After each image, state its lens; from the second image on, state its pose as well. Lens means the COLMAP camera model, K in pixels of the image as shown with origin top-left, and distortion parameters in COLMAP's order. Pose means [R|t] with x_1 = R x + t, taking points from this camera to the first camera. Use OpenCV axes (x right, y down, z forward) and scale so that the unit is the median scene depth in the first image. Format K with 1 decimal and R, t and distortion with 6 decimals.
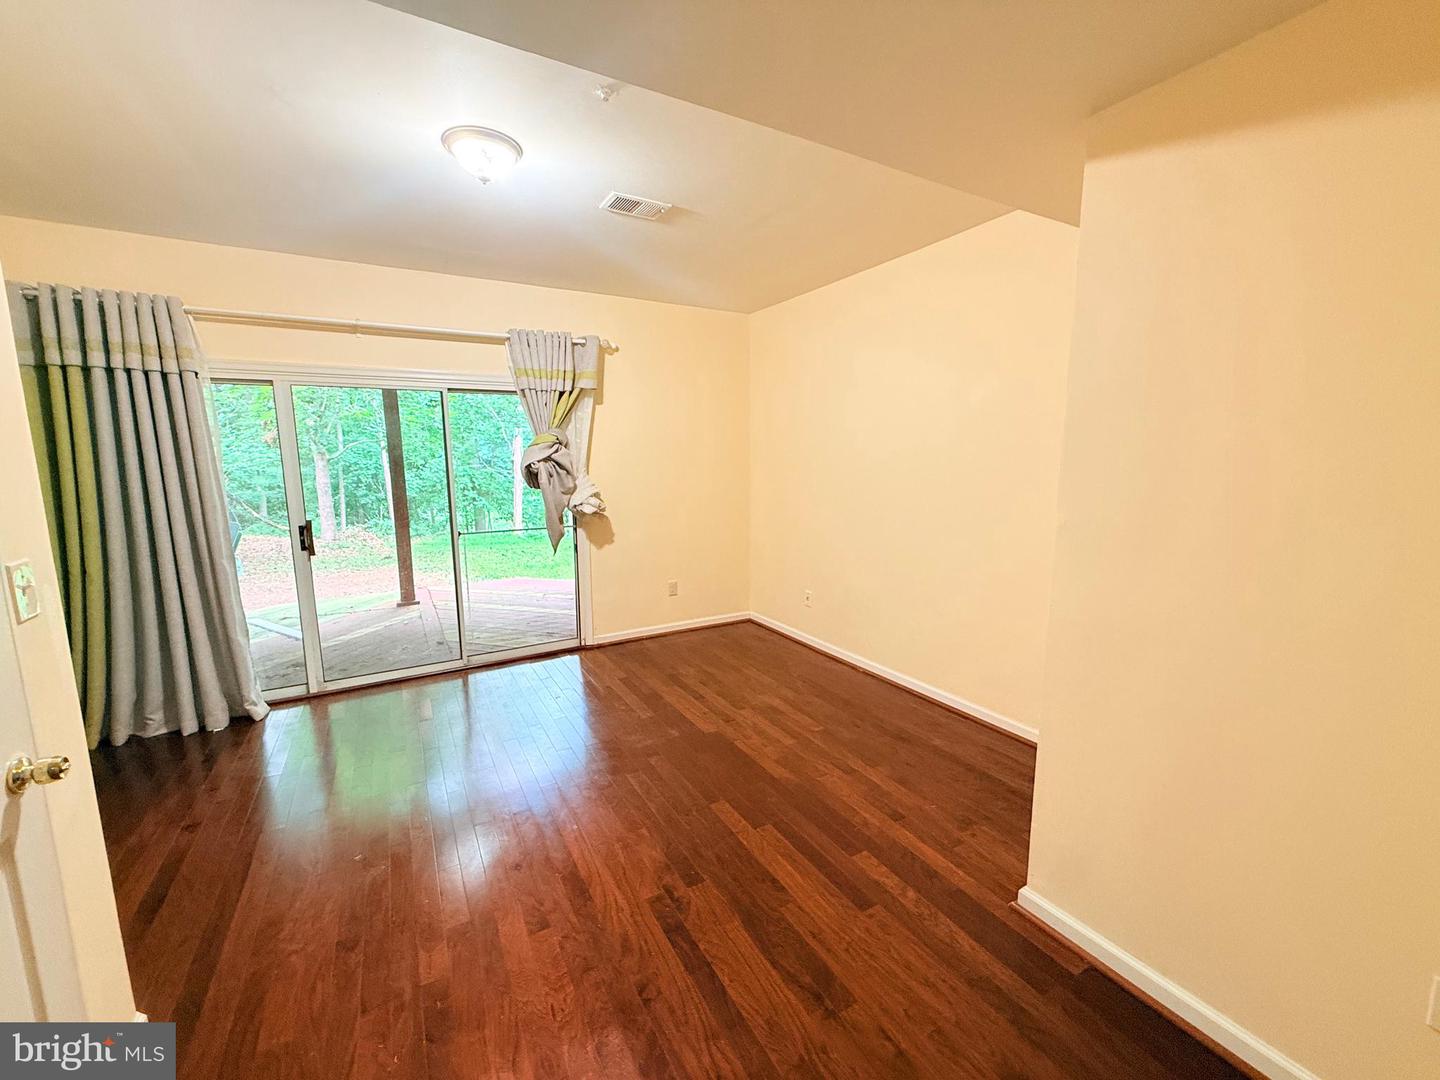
lens RADIAL K [[574.5, 0, 718.4], [0, 574.5, 543.2], [0, 0, 1]] dist [-0.000738, 0.000344]
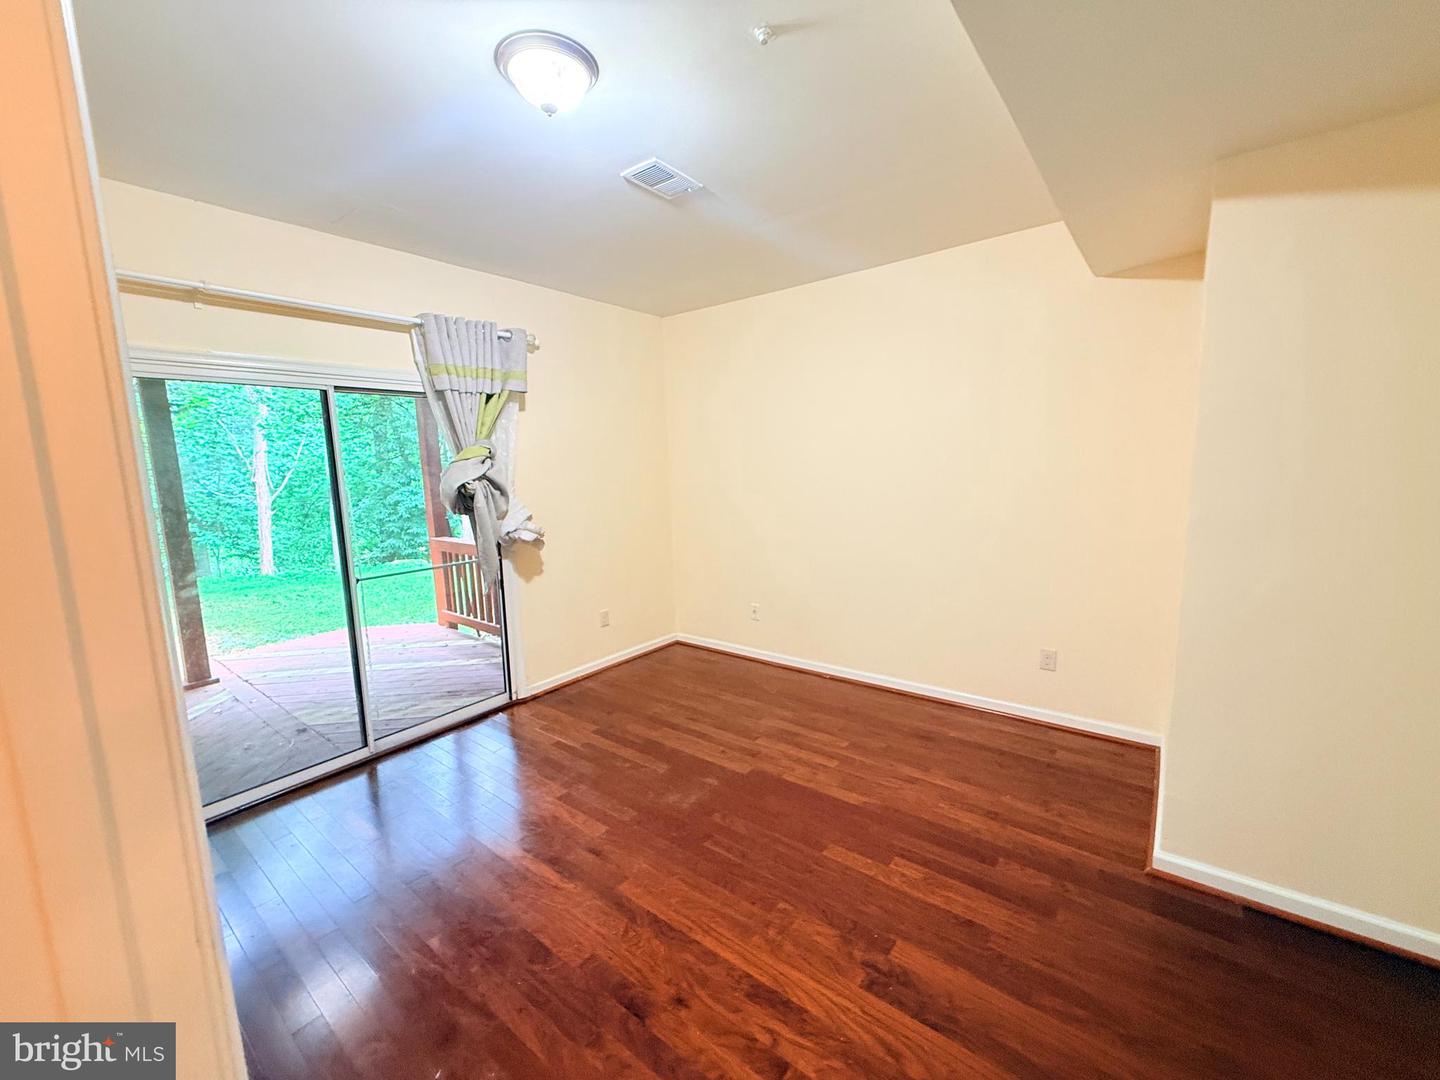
lens RADIAL K [[574.5, 0, 721.1], [0, 574.5, 542.2], [0, 0, 1]] dist [-0.000738, 0.000344]
pose [[0.925756, -0.071665, 0.371267, -0.285953], [0.079681, 0.996801, -0.006275, -0.023228], [-0.369630, 0.035392, 0.928505, 0.127867]]
